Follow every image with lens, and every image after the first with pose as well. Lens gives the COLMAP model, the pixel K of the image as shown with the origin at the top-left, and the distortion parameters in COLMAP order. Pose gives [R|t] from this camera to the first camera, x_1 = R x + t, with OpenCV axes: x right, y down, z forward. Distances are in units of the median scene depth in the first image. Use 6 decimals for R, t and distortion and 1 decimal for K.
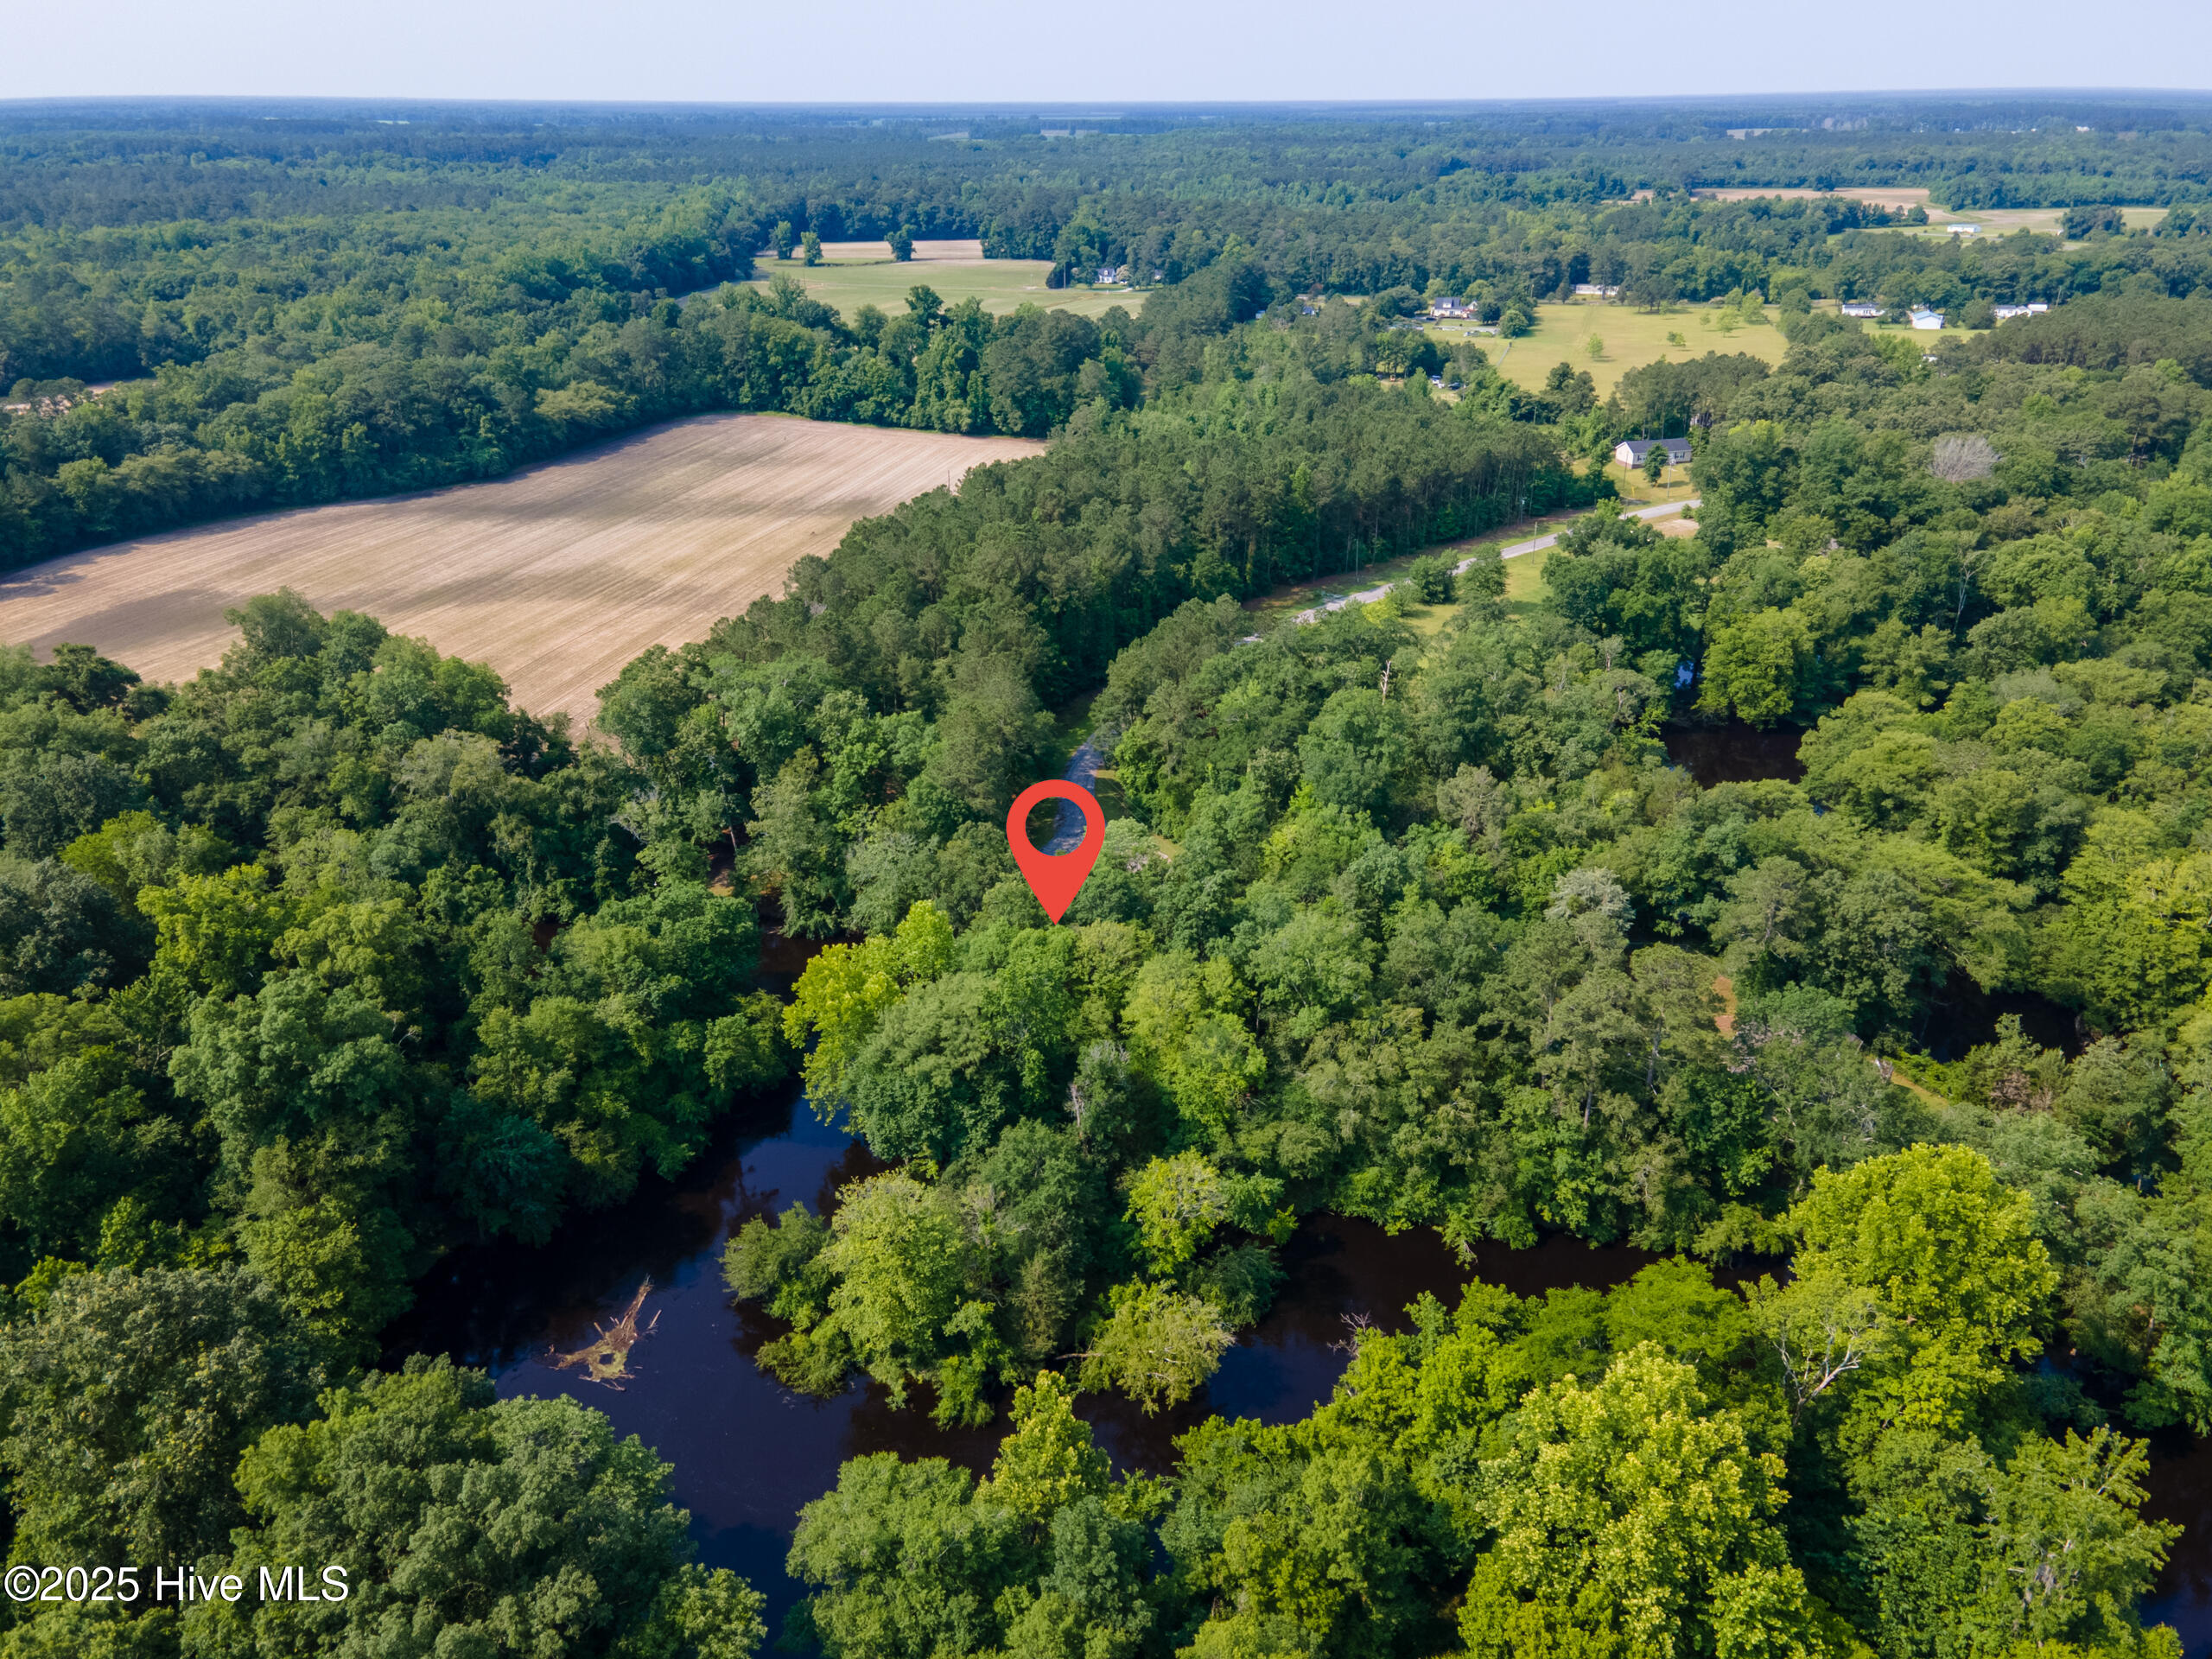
lens RADIAL K [[1606.0, 0, 1106.4], [0, 1606.0, 850.1], [0, 0, 1]] dist [0.011606, 0.053514]
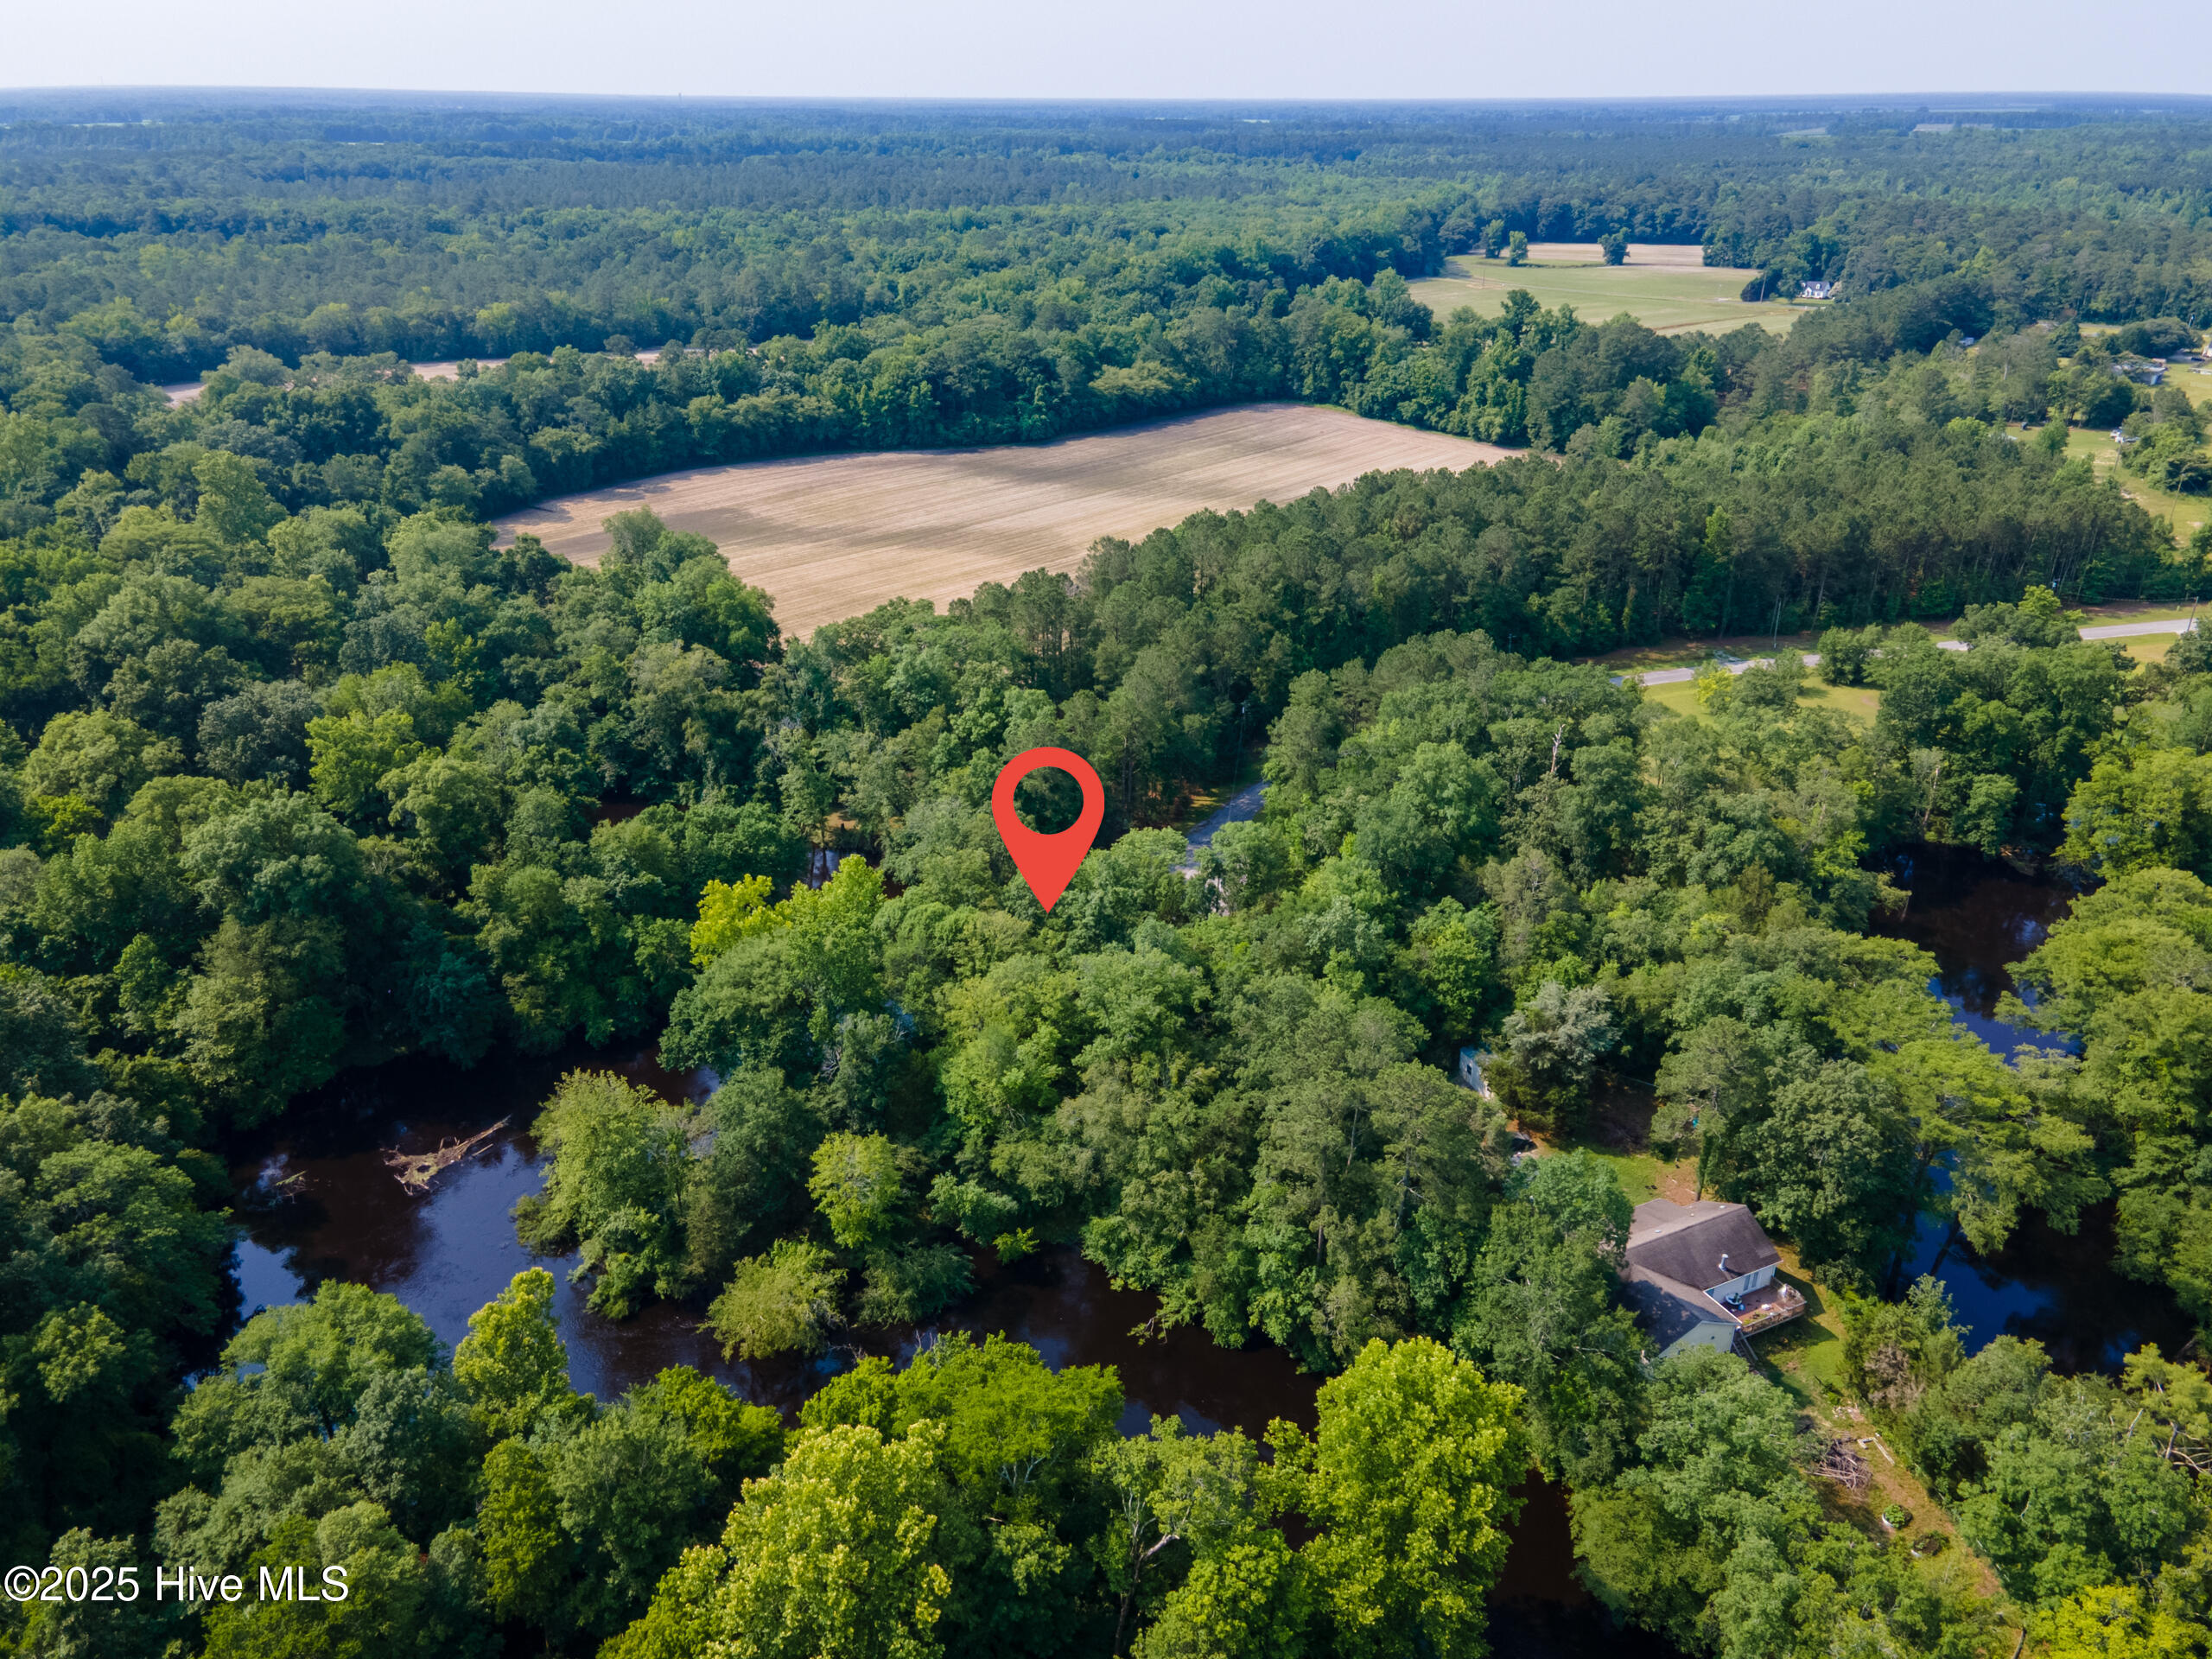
lens RADIAL K [[1606.0, 0, 1106.4], [0, 1606.0, 850.1], [0, 0, 1]] dist [0.011606, 0.053514]
pose [[0.886191, 0.203185, -0.416391, 0.355091], [-0.202536, 0.978181, 0.046271, -0.040598], [0.416707, 0.043329, 0.908007, 0.083182]]
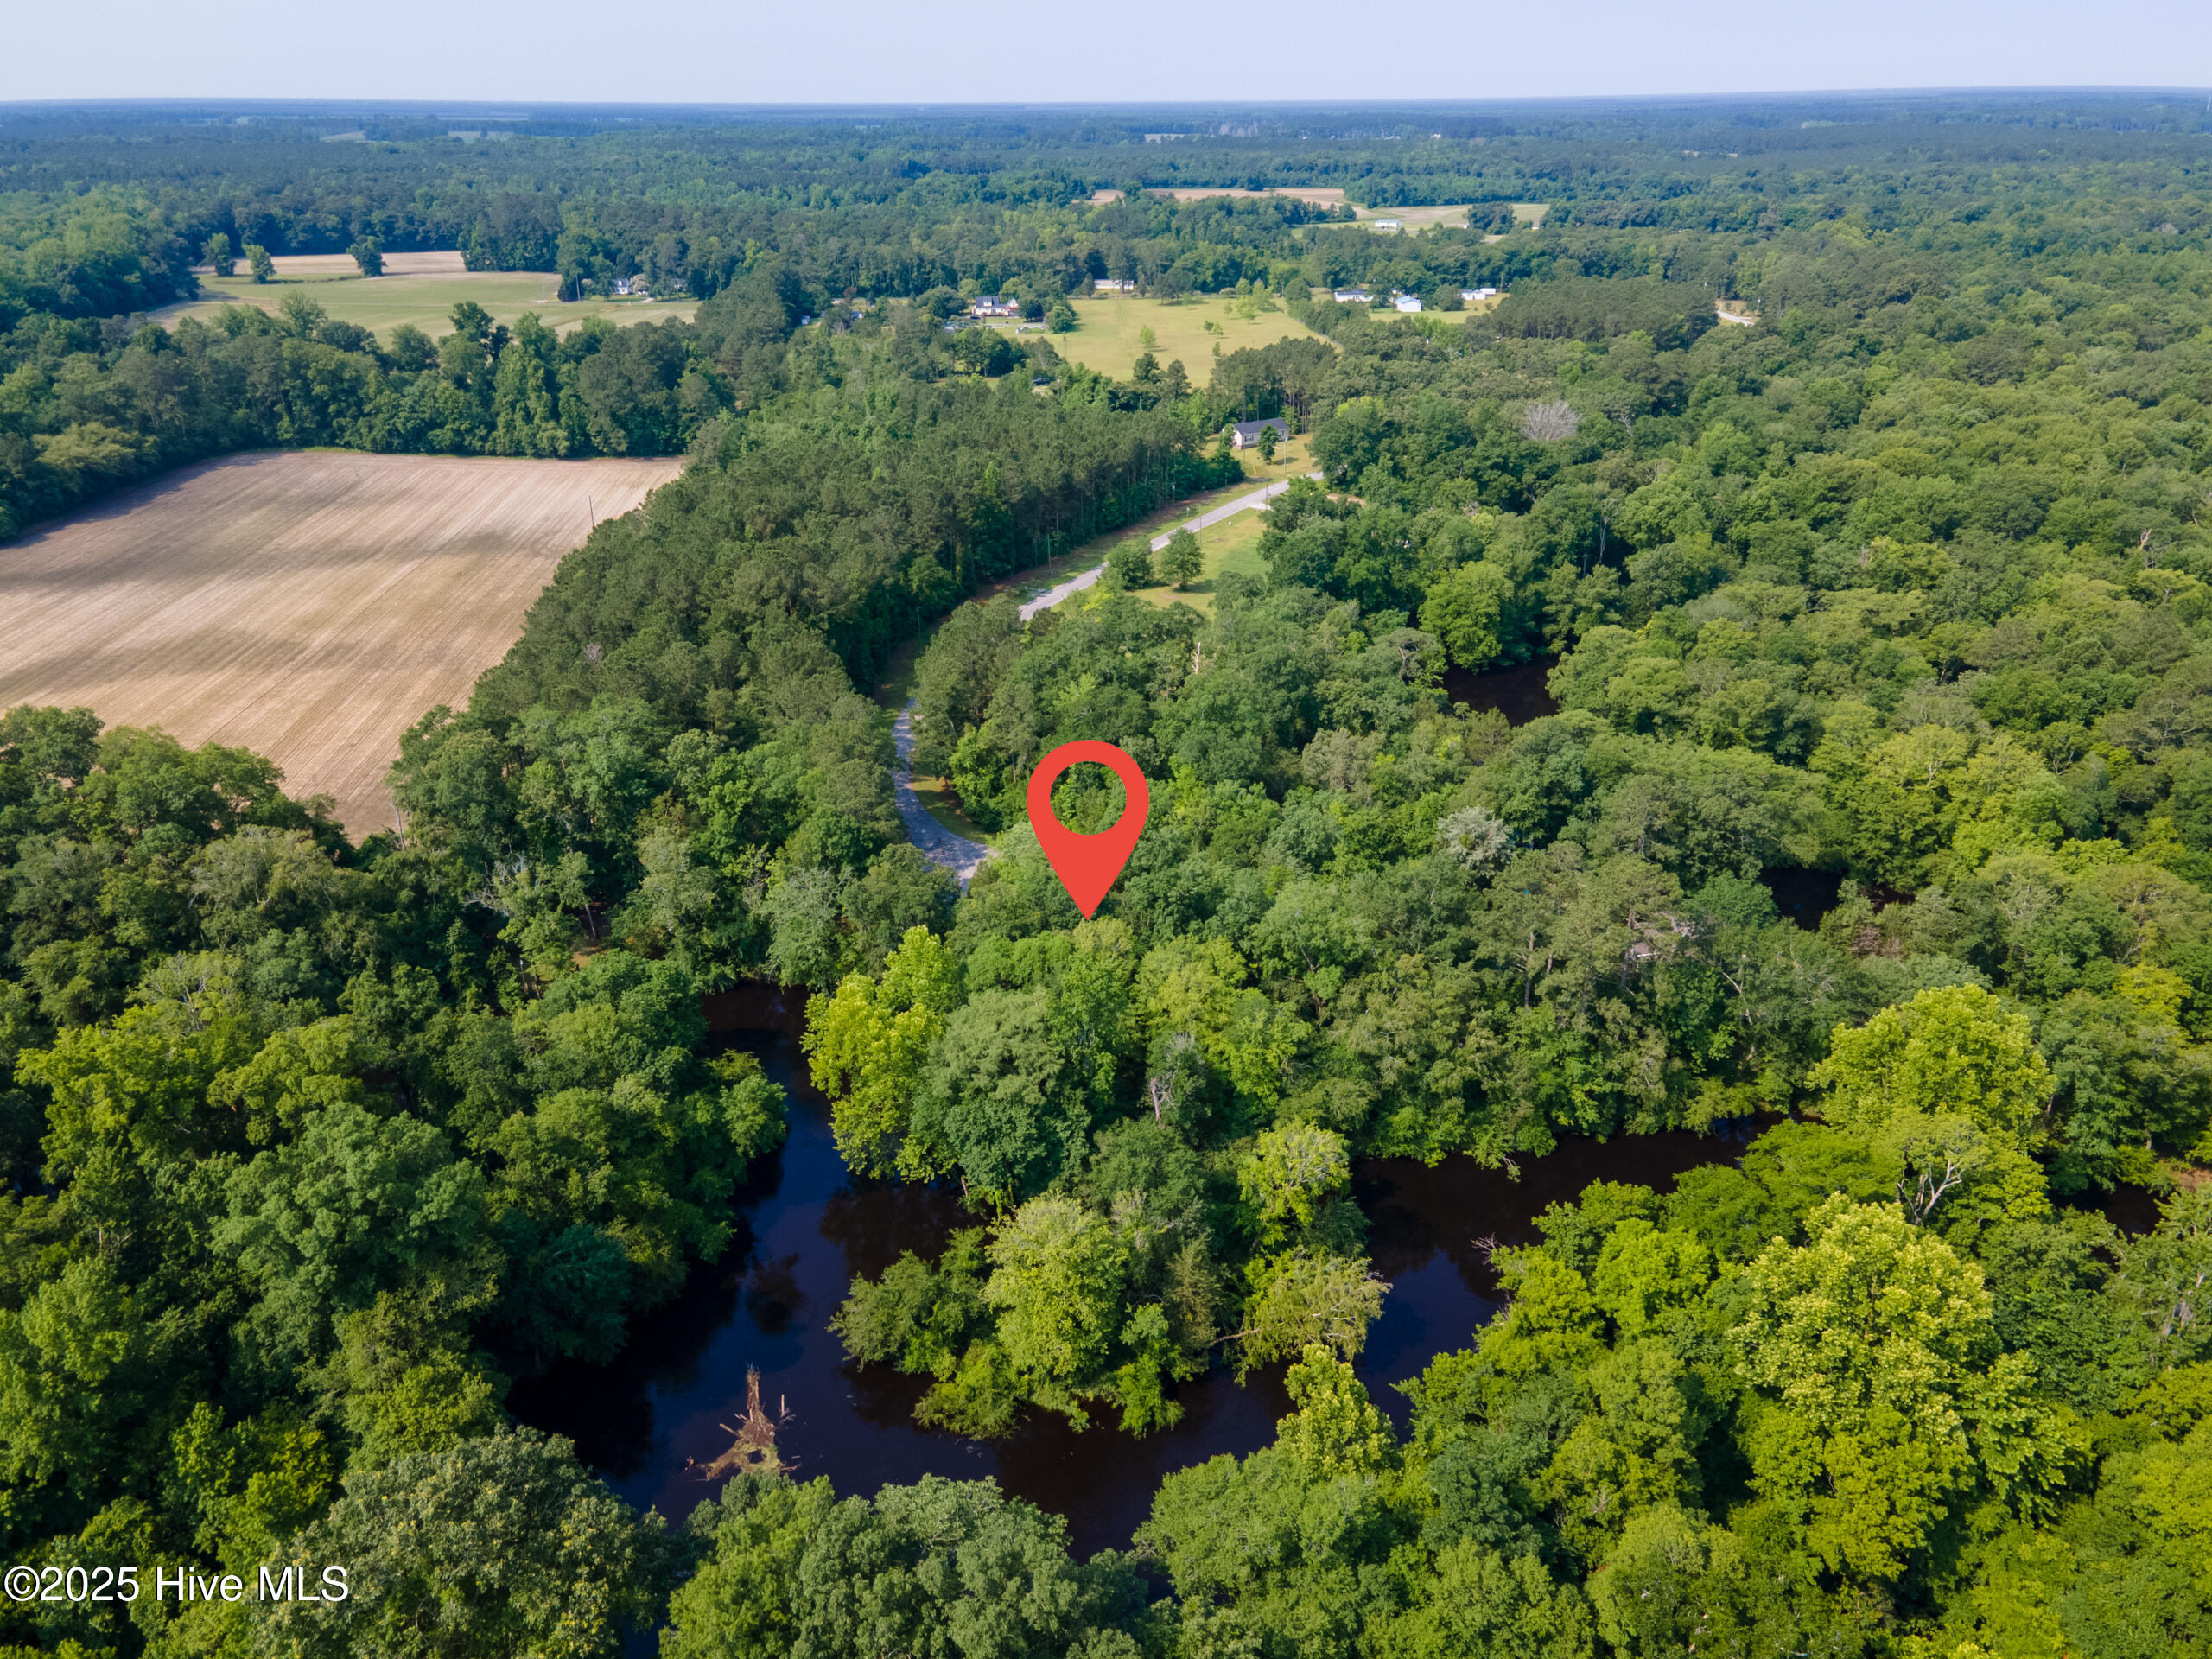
lens RADIAL K [[1606.0, 0, 1106.4], [0, 1606.0, 850.1], [0, 0, 1]] dist [0.011606, 0.053514]
pose [[0.946399, -0.138326, 0.291880, -0.212853], [0.138861, 0.990130, 0.018990, -0.012837], [-0.291626, 0.022558, 0.956266, 0.027257]]
